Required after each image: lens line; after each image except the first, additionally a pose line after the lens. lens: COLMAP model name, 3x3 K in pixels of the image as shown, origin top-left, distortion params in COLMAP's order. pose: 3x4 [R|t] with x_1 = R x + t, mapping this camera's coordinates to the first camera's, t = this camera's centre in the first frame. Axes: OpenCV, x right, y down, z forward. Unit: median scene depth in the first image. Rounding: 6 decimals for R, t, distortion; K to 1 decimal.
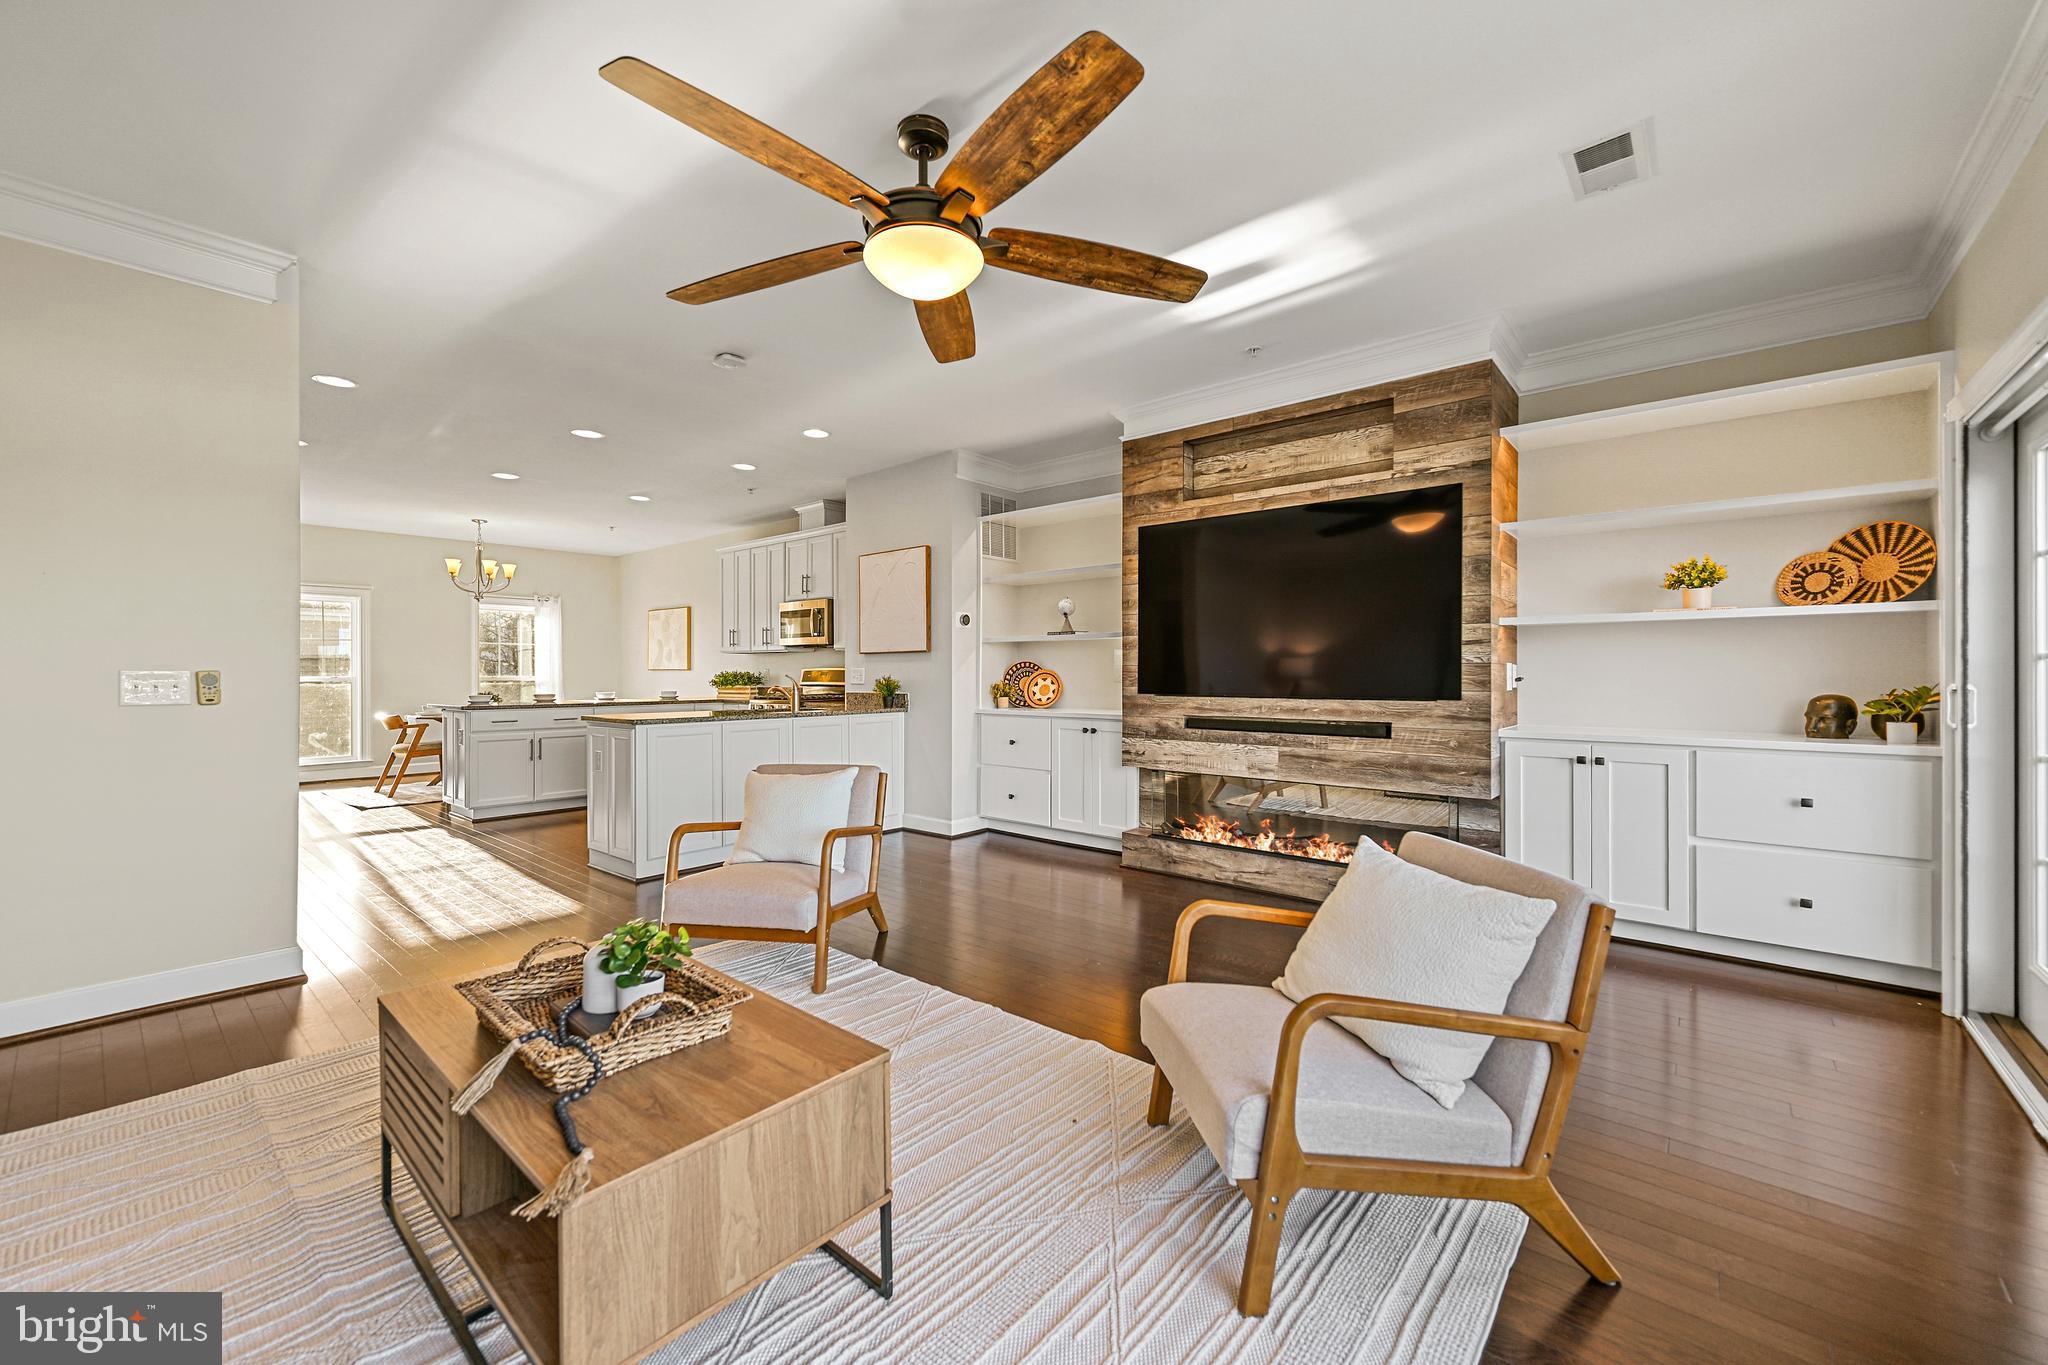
lens RADIAL K [[815.4, 0, 1021.3], [0, 815.4, 650.5], [0, 0, 1]] dist [-0.000956, 0.000721]
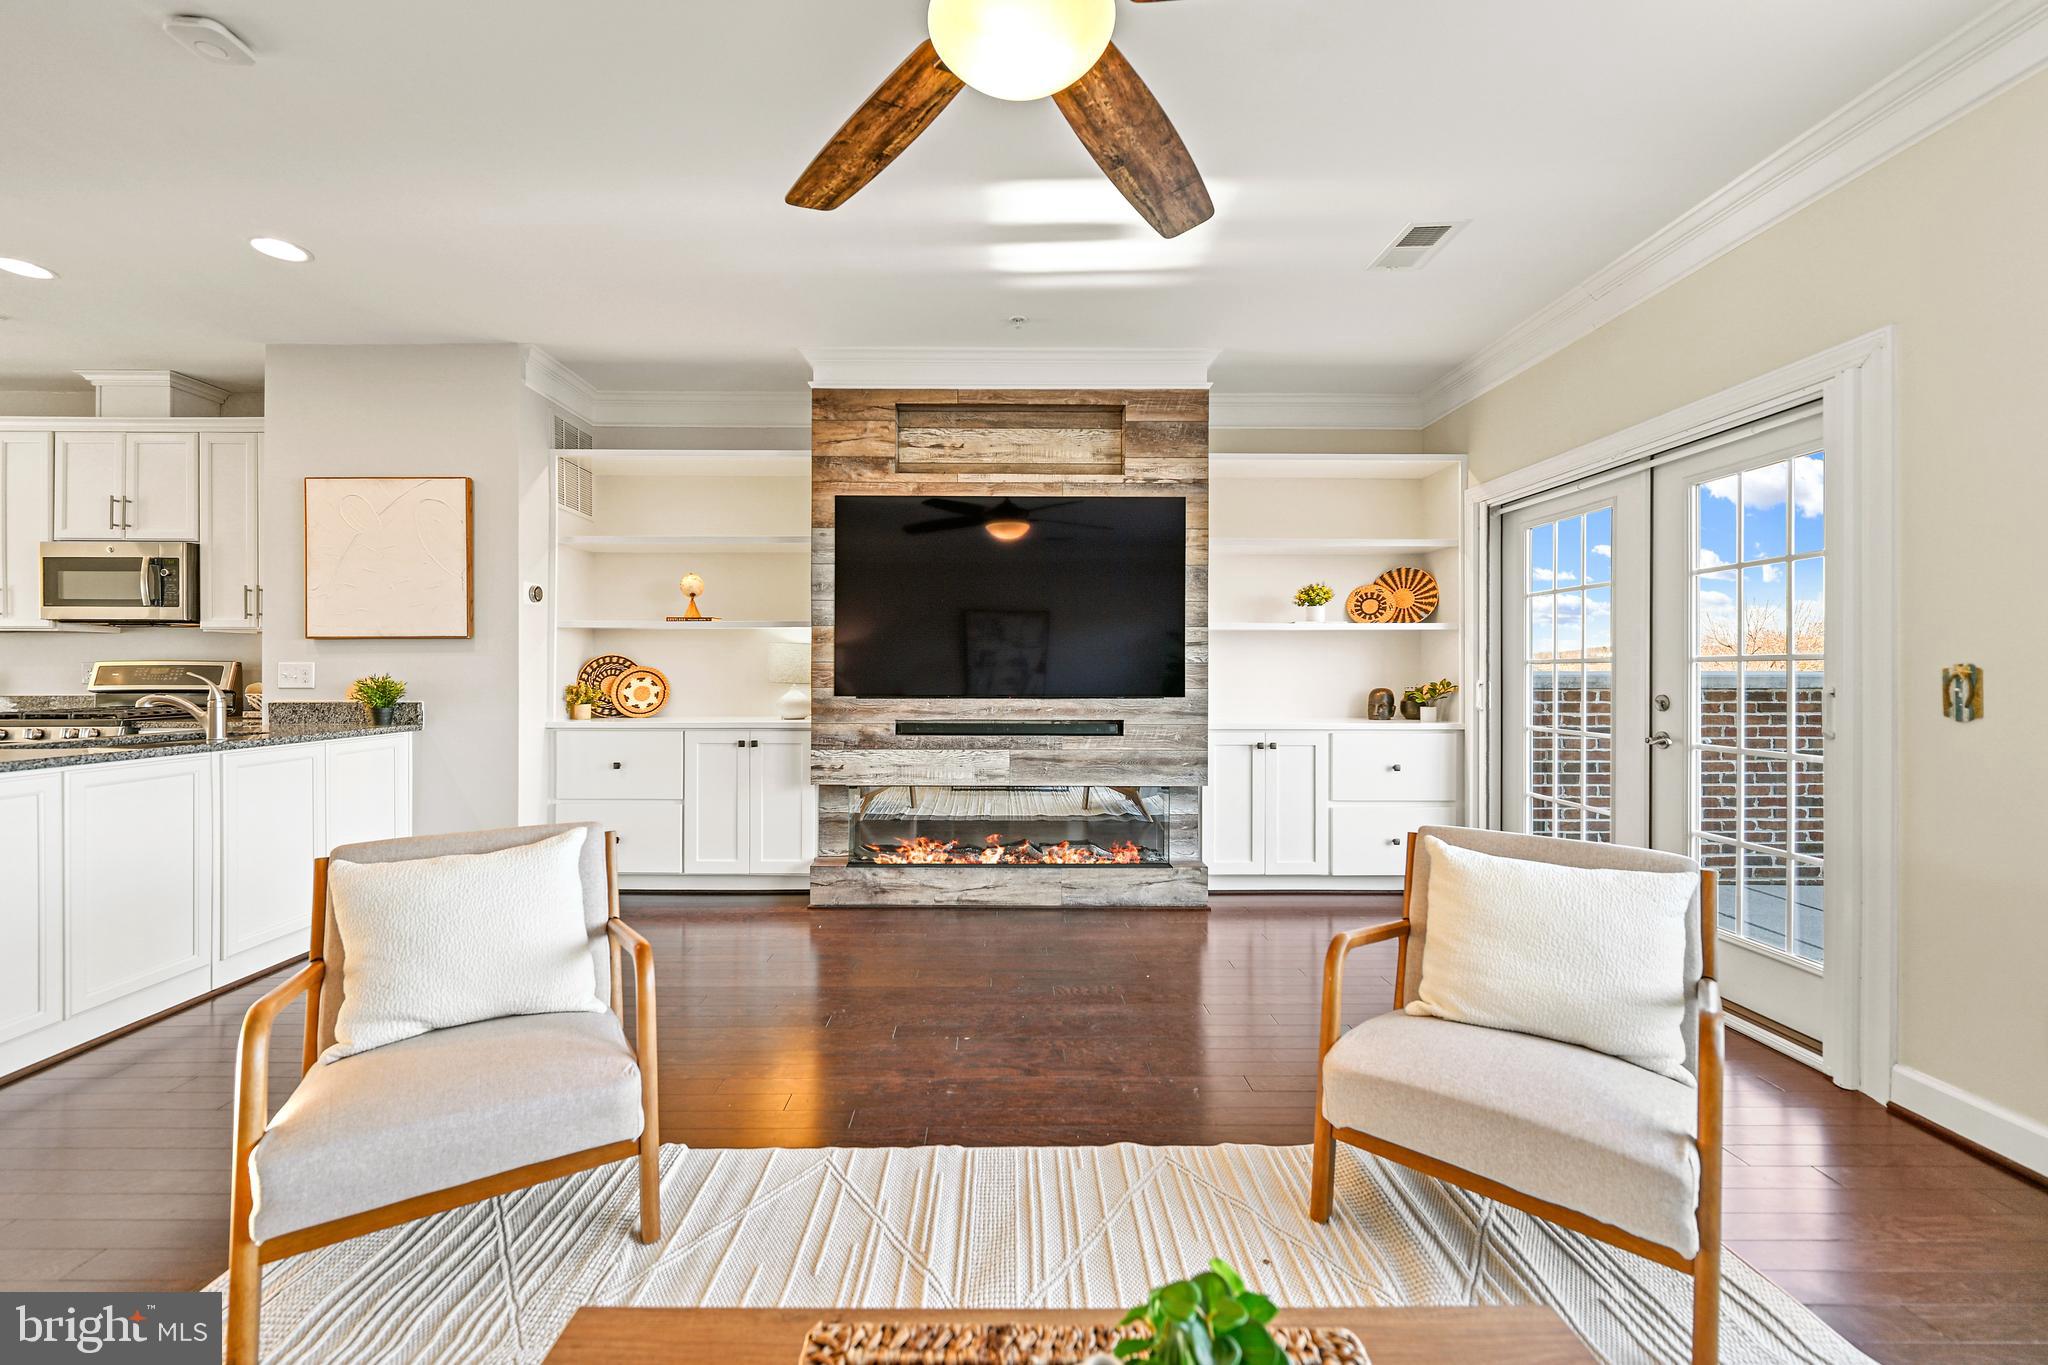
lens RADIAL K [[815.4, 0, 1012.3], [0, 815.4, 656.8], [0, 0, 1]] dist [-0.000956, 0.000721]
pose [[0.751176, 0.014428, 0.659944, -0.279907], [-0.020206, 0.999795, 0.001142, 0.008666], [-0.659792, -0.014193, 0.751314, 0.268648]]
